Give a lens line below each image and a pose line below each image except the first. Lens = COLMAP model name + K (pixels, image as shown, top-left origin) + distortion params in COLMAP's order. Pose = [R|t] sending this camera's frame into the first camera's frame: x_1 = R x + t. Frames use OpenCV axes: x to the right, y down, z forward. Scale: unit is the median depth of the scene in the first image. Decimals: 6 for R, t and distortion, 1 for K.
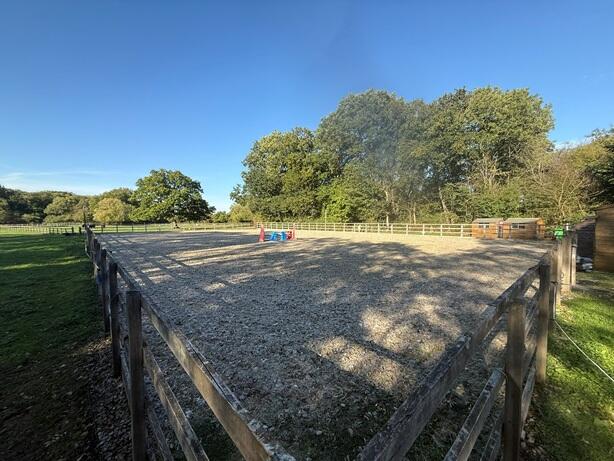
lens RADIAL K [[243.4, 0, 307.0], [0, 243.4, 230.5], [0, 0, 1]] dist [0.000918, -0.000022]
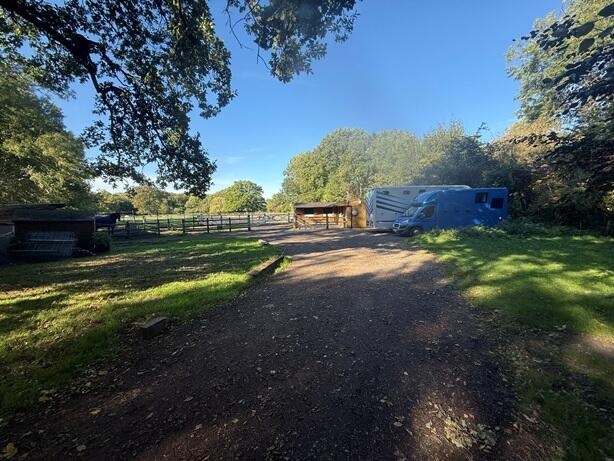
lens RADIAL K [[243.4, 0, 307.0], [0, 243.4, 230.5], [0, 0, 1]] dist [0.000918, -0.000022]
pose [[0.937960, 0.015288, -0.346405, 0.231813], [0.000057, 0.999021, 0.044244, 0.009449], [0.346743, -0.041519, 0.937041, -0.230699]]
